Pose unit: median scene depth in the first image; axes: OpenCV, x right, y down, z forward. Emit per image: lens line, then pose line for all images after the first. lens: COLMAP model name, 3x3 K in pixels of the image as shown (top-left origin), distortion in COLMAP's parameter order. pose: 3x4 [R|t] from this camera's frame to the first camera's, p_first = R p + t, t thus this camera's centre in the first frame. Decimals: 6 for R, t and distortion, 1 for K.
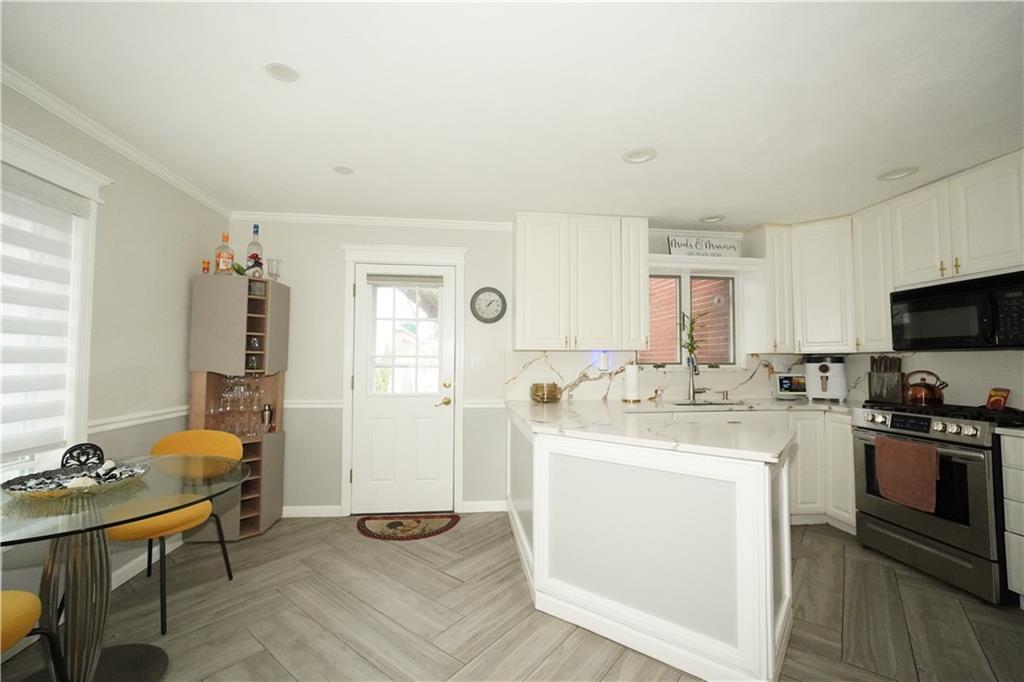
lens RADIAL K [[426.3, 0, 510.8], [0, 426.3, 343.6], [0, 0, 1]] dist [-0.020993, 0.007107]
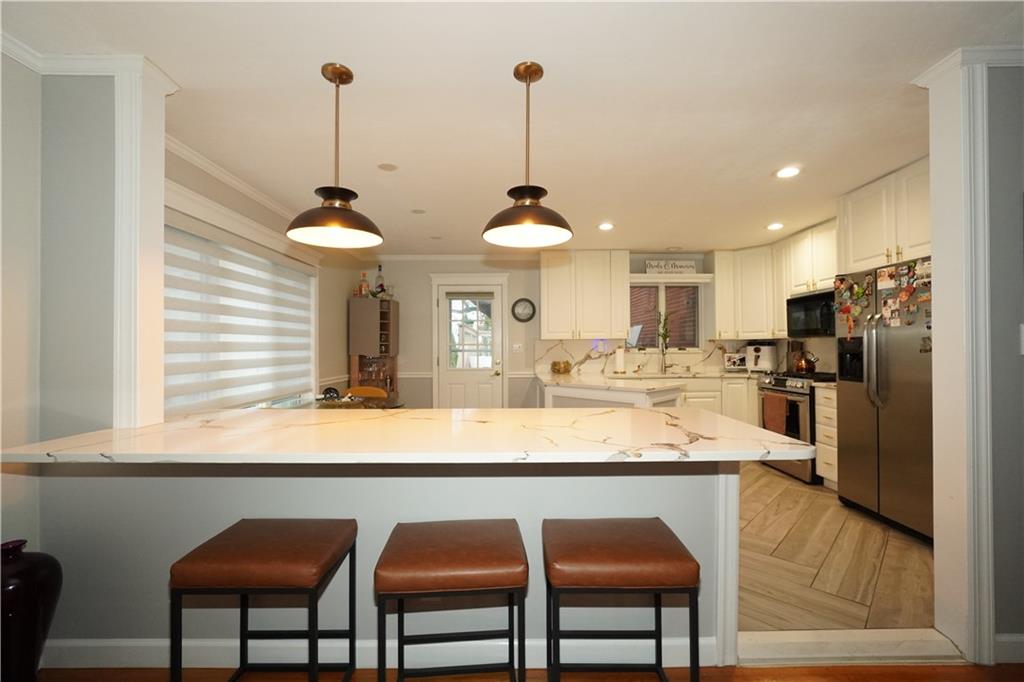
lens RADIAL K [[426.3, 0, 510.8], [0, 426.3, 343.6], [0, 0, 1]] dist [-0.020993, 0.007107]
pose [[0.993295, -0.011354, -0.115051, 0.078834], [0.015192, 0.999355, 0.032531, -0.022312], [0.114607, -0.034061, 0.992827, -0.540657]]
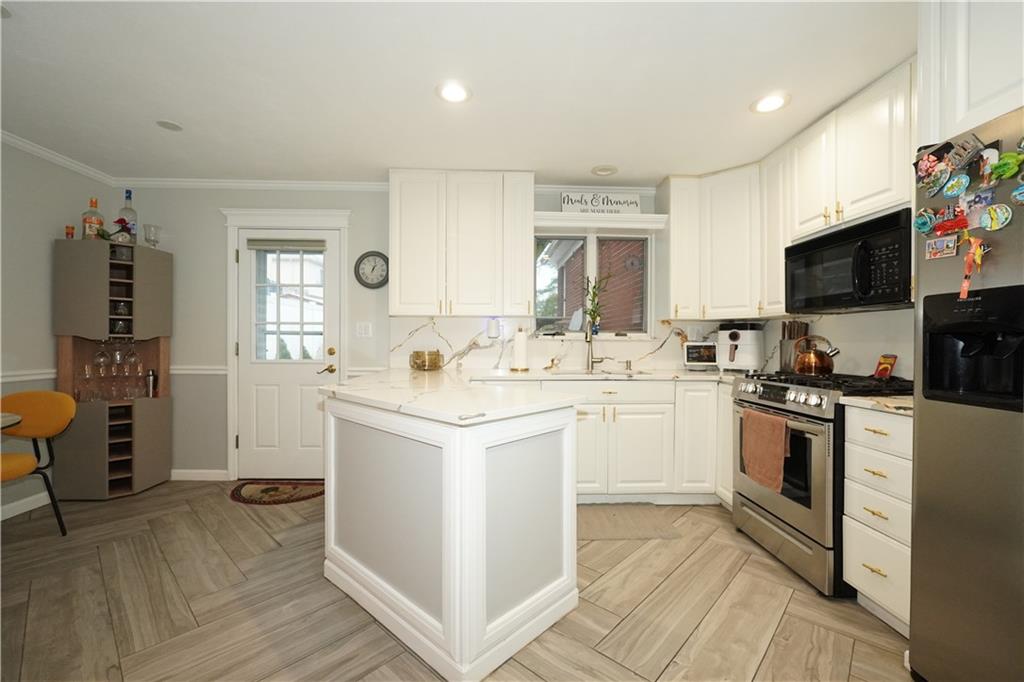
lens RADIAL K [[426.3, 0, 510.8], [0, 426.3, 343.6], [0, 0, 1]] dist [-0.020993, 0.007107]
pose [[0.997002, 0.002547, -0.077328, 0.346289], [0.001264, 0.998788, 0.049198, 0.030554], [0.077360, -0.049149, 0.995791, 0.060542]]
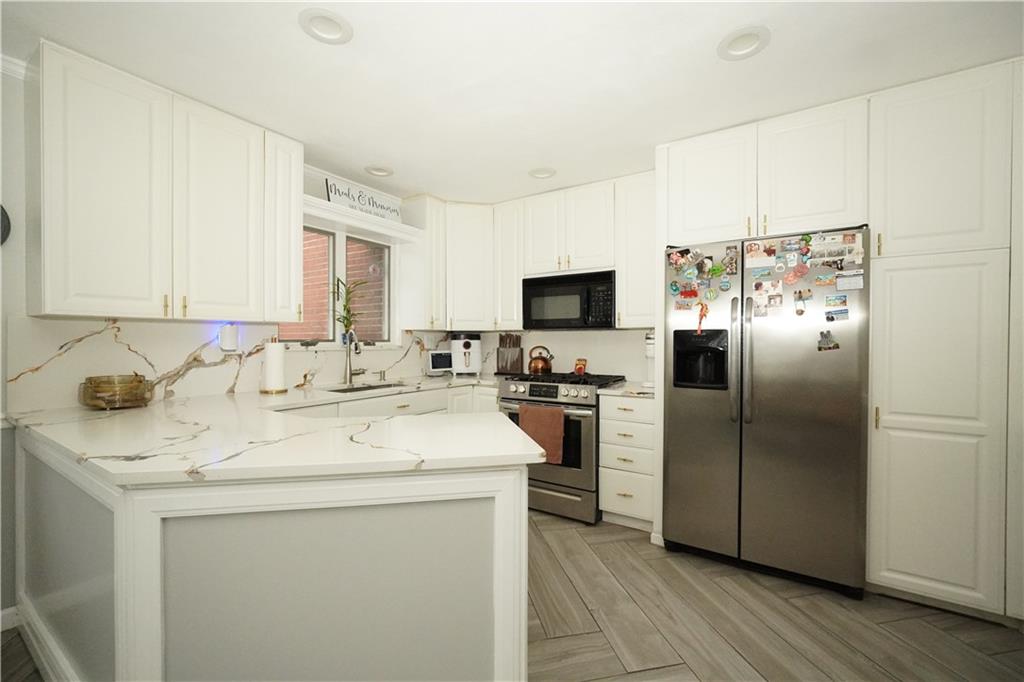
lens RADIAL K [[426.3, 0, 510.8], [0, 426.3, 343.6], [0, 0, 1]] dist [-0.020993, 0.007107]
pose [[0.639124, -0.007305, 0.769069, -0.015627], [-0.033740, 0.998726, 0.037525, 0.011556], [-0.768364, -0.049932, 0.638063, 0.234894]]
